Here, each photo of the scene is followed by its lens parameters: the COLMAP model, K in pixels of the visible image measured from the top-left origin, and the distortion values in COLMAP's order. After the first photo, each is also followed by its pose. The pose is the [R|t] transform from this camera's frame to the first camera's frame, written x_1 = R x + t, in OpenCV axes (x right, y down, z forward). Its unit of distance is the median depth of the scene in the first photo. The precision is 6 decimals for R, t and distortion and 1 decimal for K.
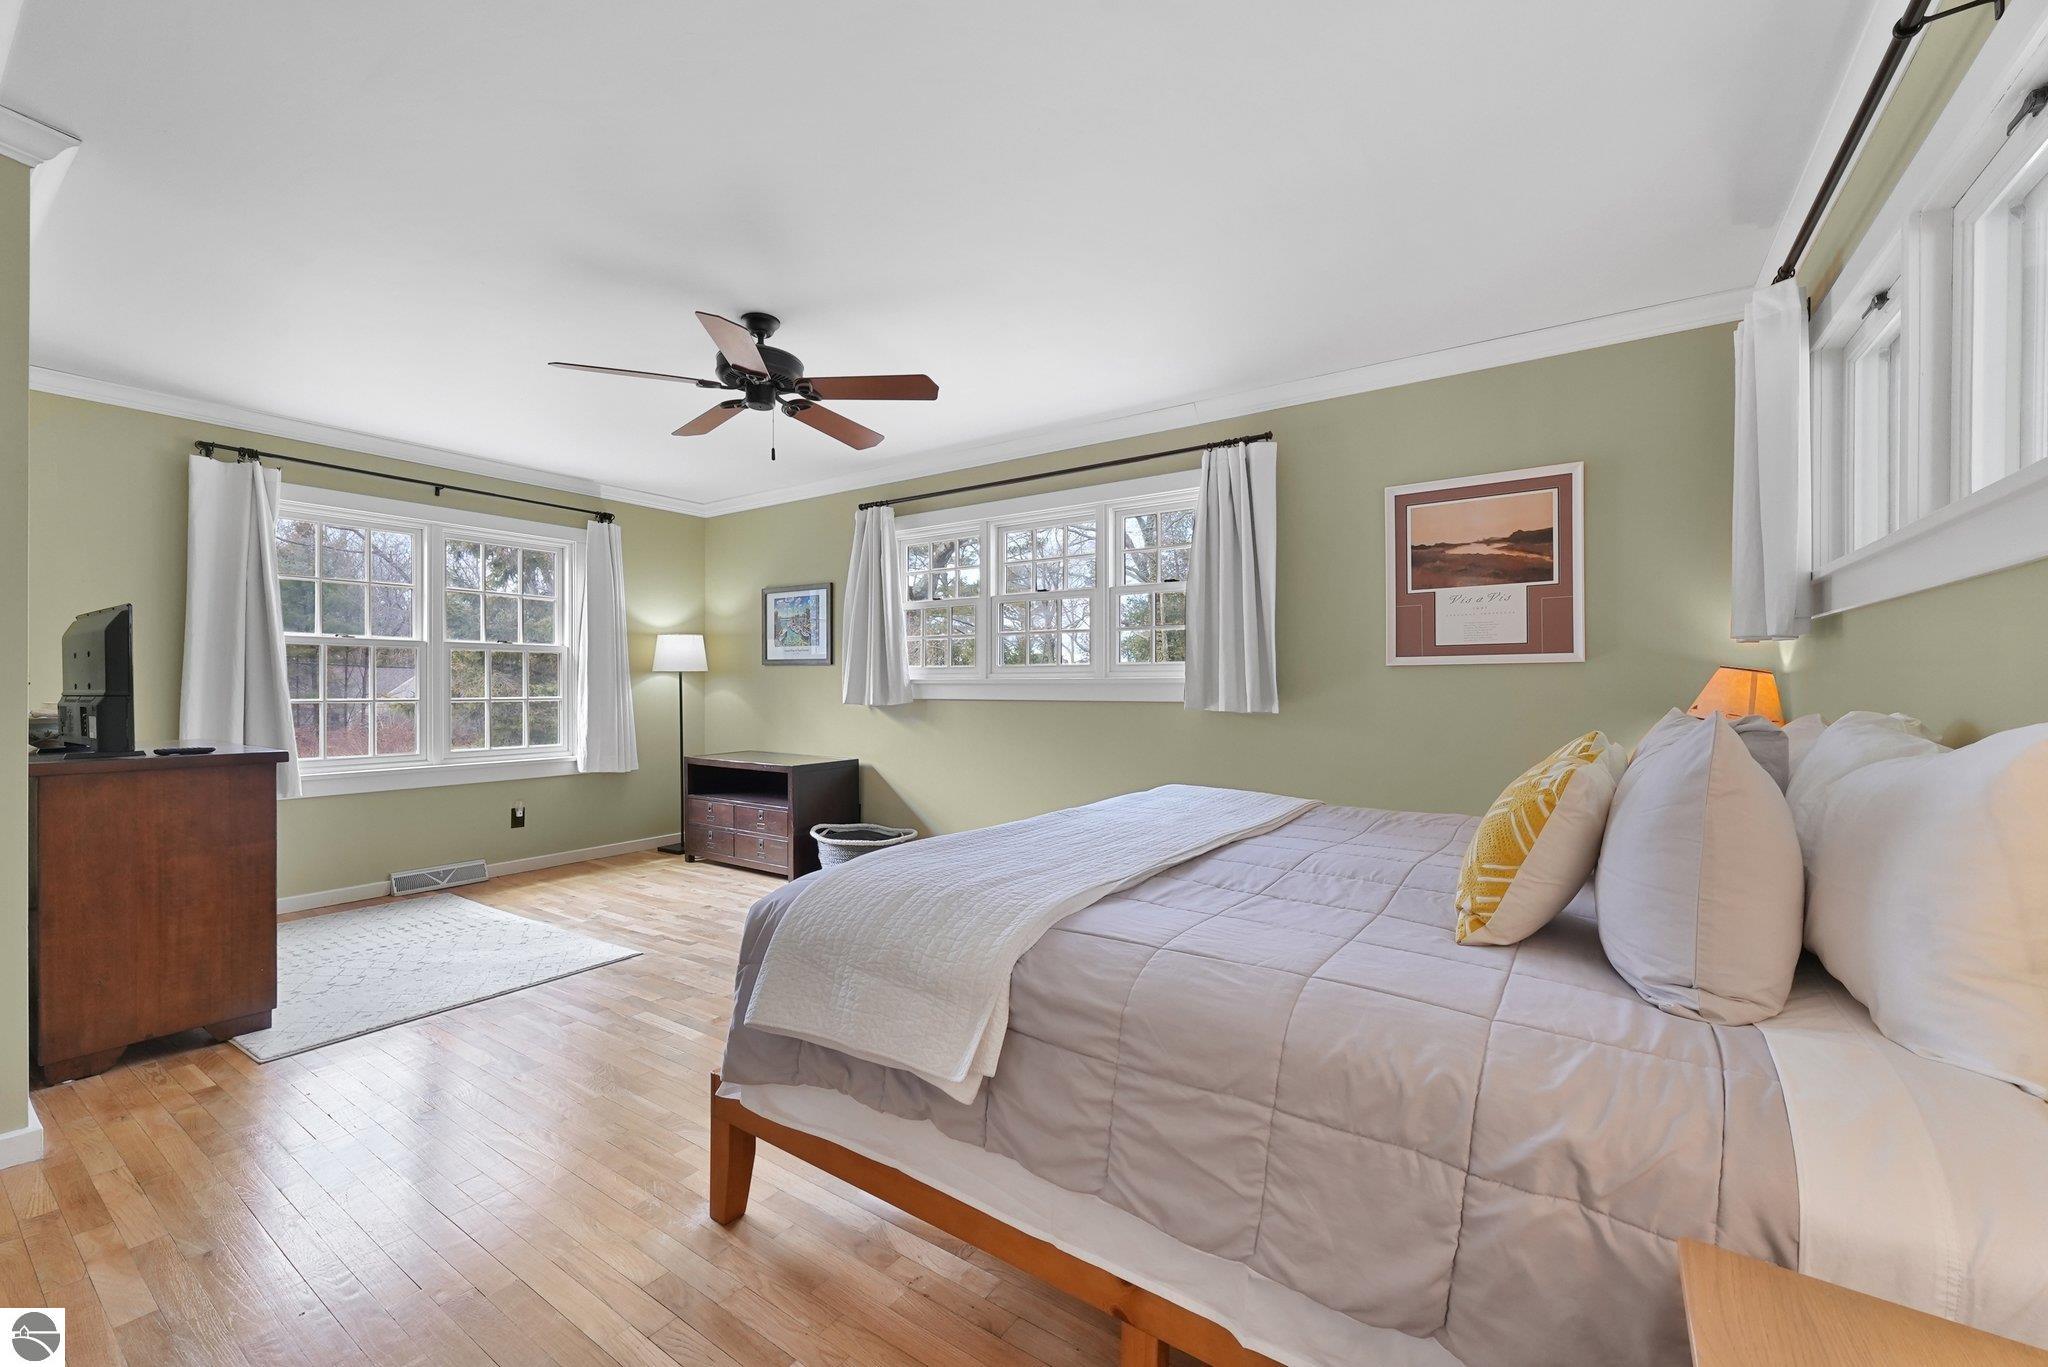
lens RADIAL K [[820.9, 0, 1019.3], [0, 820.9, 687.7], [0, 0, 1]] dist [0.000851, 0.000218]
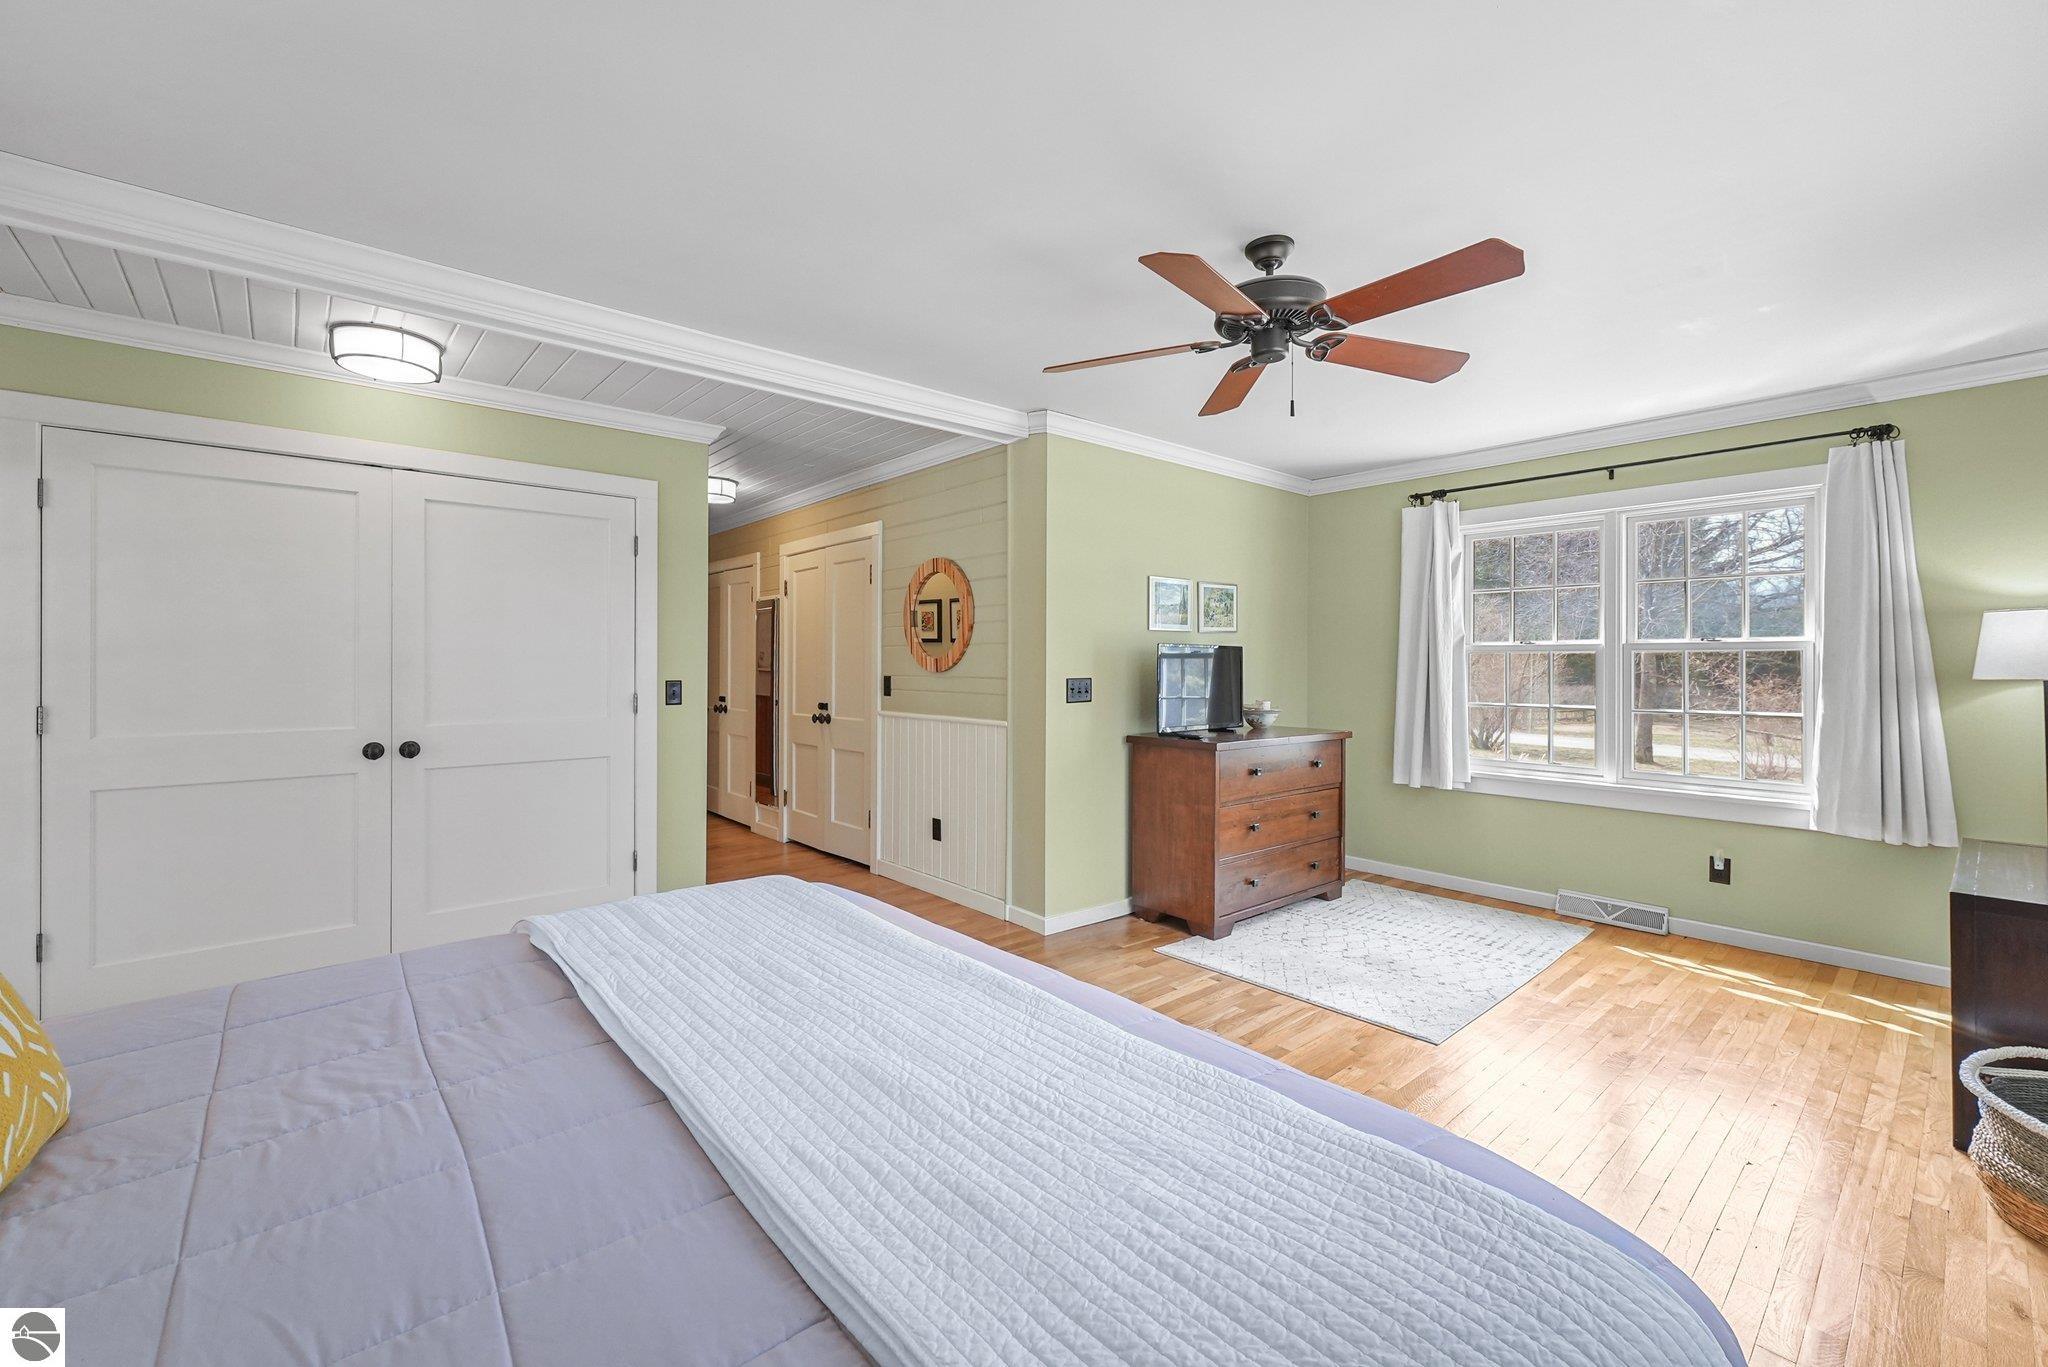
lens RADIAL K [[832.8, 0, 1027.3], [0, 832.8, 662.9], [0, 0, 1]] dist [-0.000689, -0.000032]
pose [[-0.246445, -0.001257, -0.969156, 0.361891], [-0.004169, 0.999991, -0.000237, -0.037753], [0.969148, 0.003982, -0.246448, 0.699151]]
